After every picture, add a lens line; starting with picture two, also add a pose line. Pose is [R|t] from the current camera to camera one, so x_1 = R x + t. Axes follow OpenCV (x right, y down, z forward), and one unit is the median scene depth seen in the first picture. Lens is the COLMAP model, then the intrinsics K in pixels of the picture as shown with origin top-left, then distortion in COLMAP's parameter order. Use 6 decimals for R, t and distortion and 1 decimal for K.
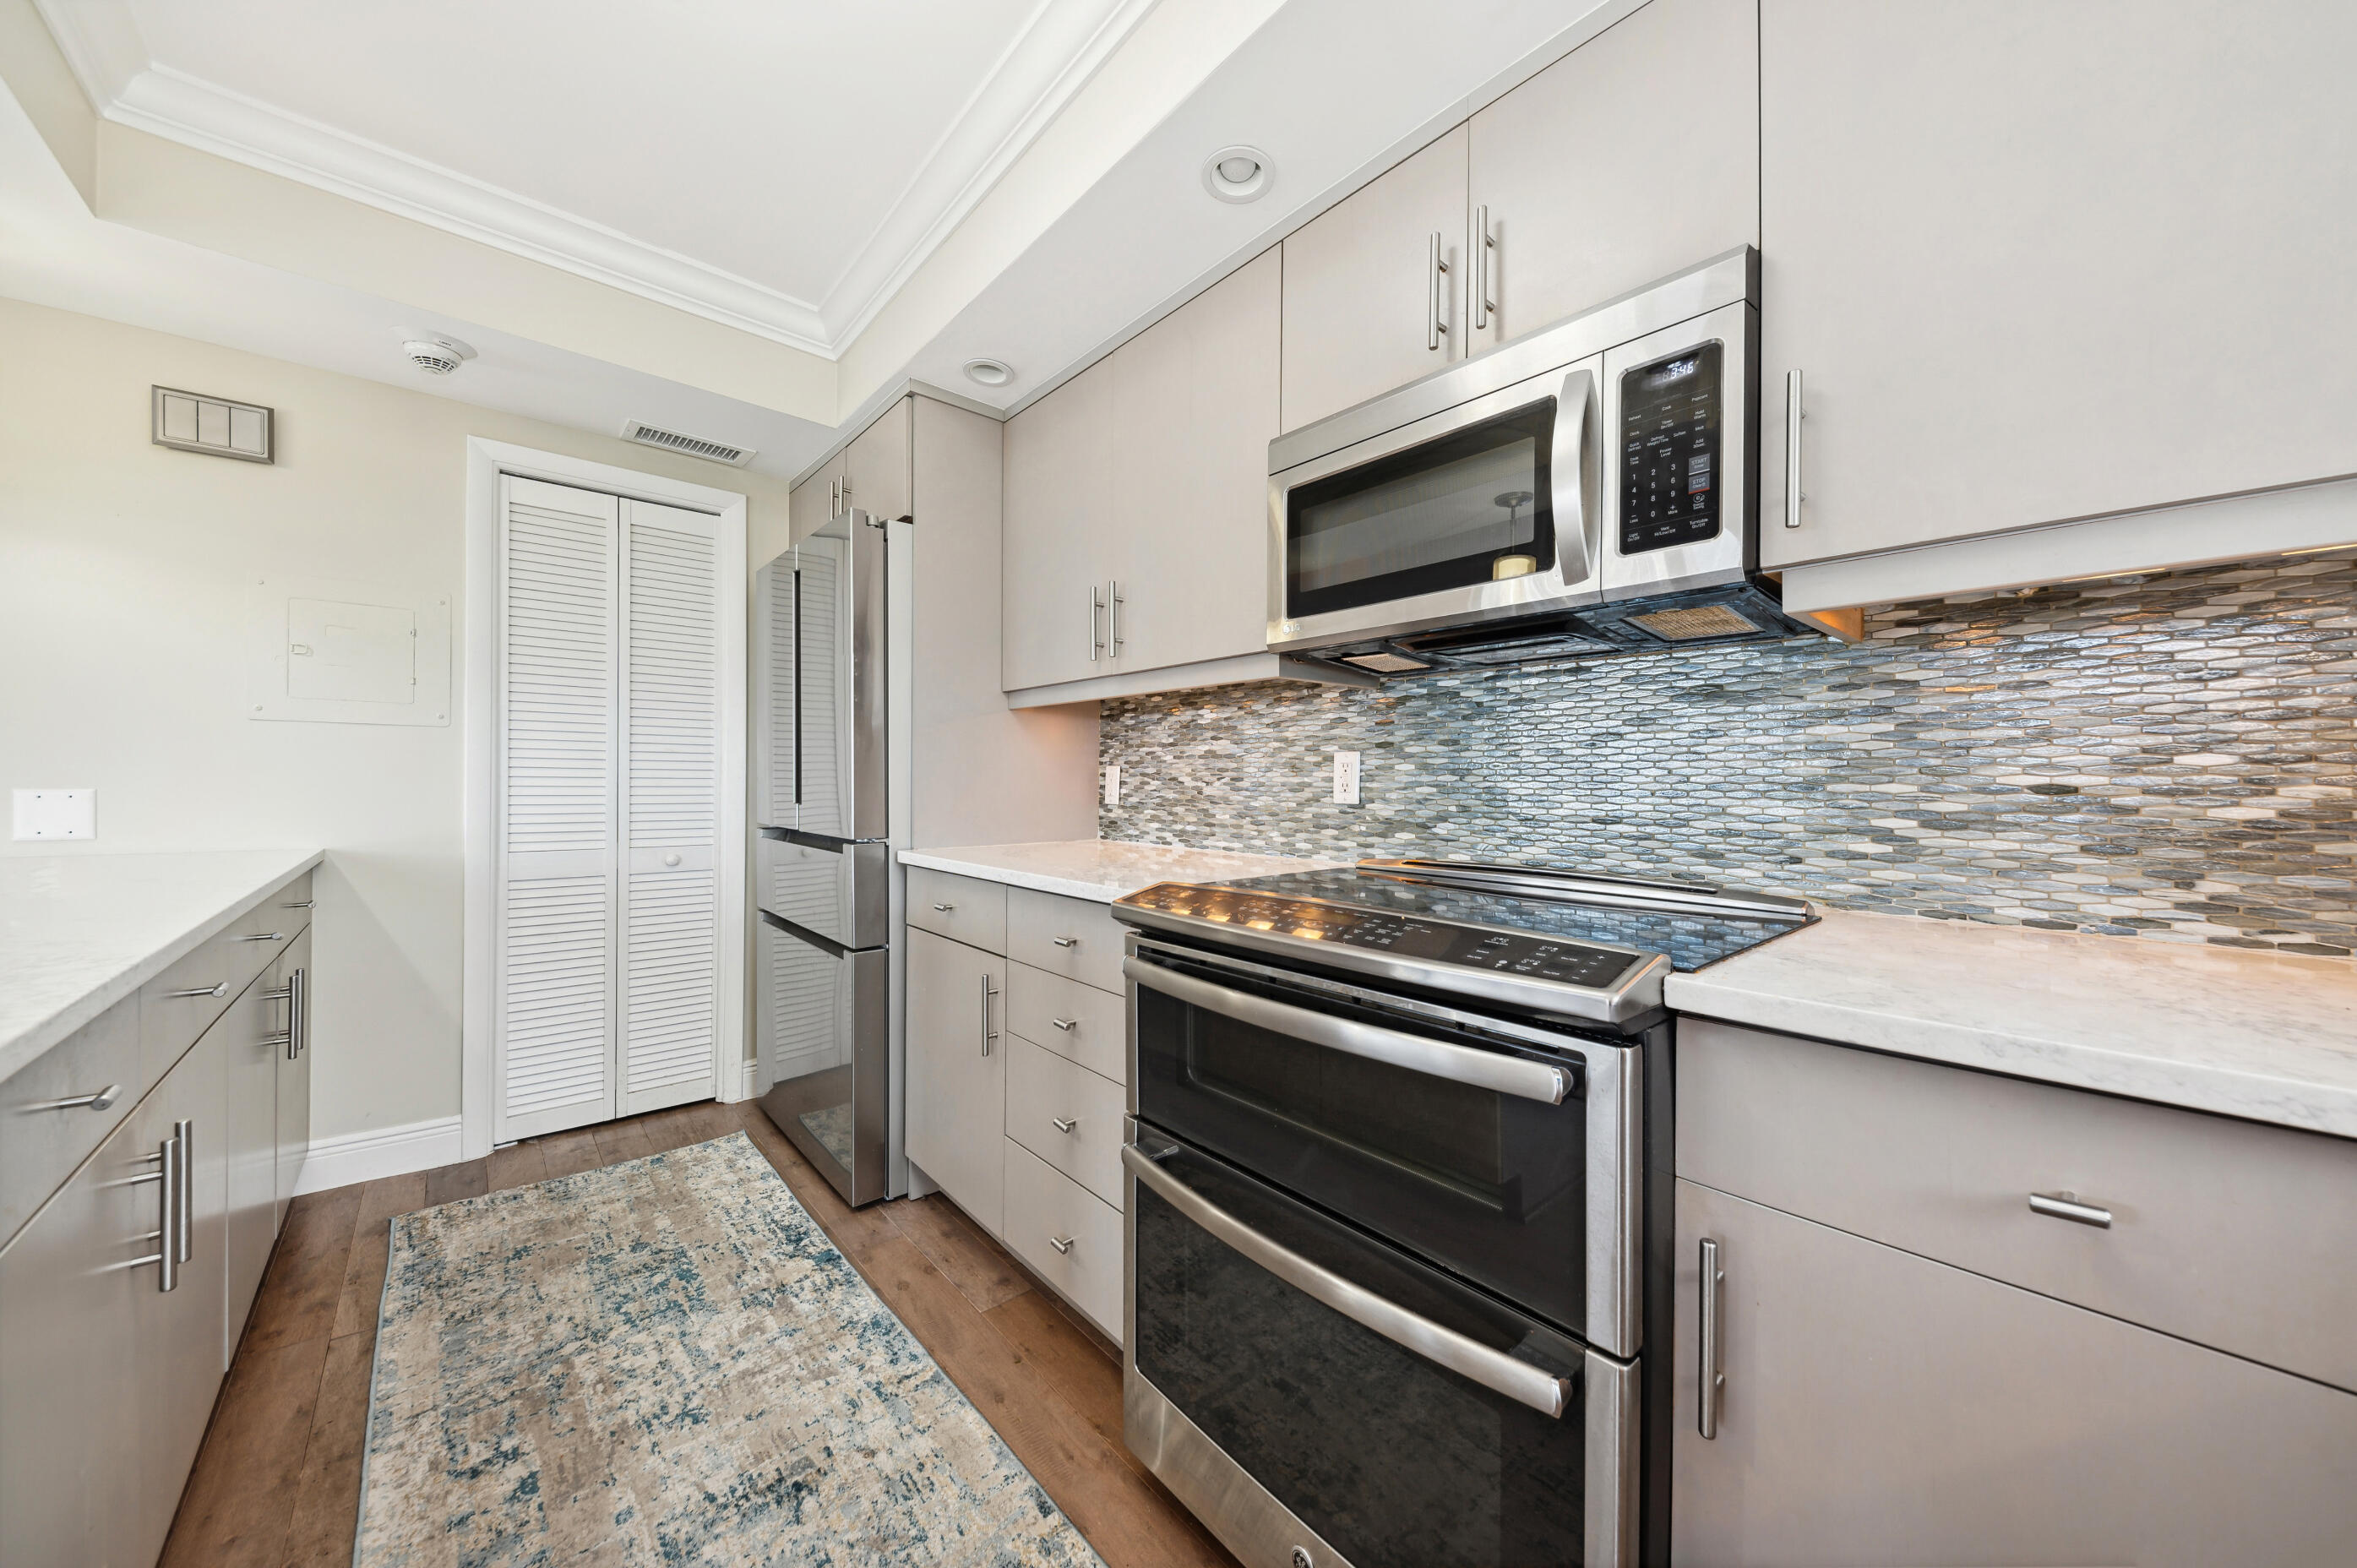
lens RADIAL K [[869.1, 0, 1110.3], [0, 869.1, 787.3], [0, 0, 1]] dist [-0.000160, -0.002311]
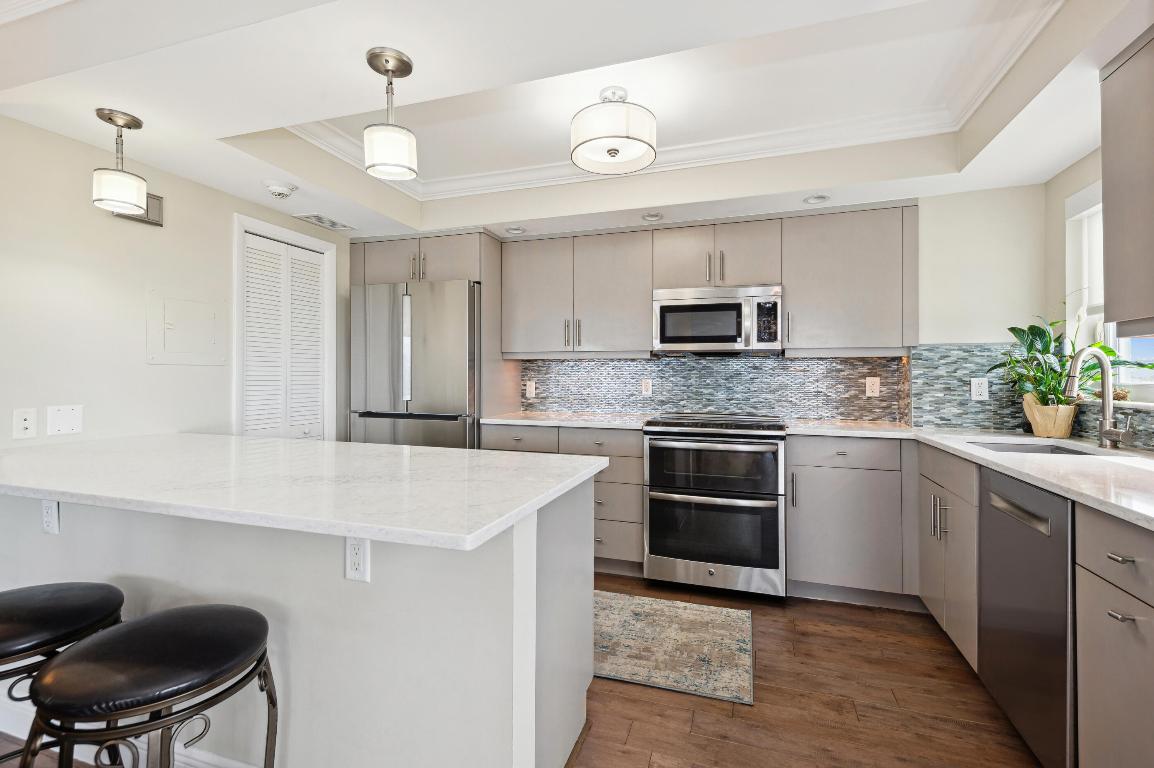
lens RADIAL K [[516.8, 0, 576.8], [0, 516.8, 376.0], [0, 0, 1]] dist [0.016330, 0.000684]
pose [[0.862932, -0.005787, 0.505286, -1.007295], [0.007784, 0.999968, -0.001840, -0.058106], [-0.505259, 0.005521, 0.862950, -0.545694]]
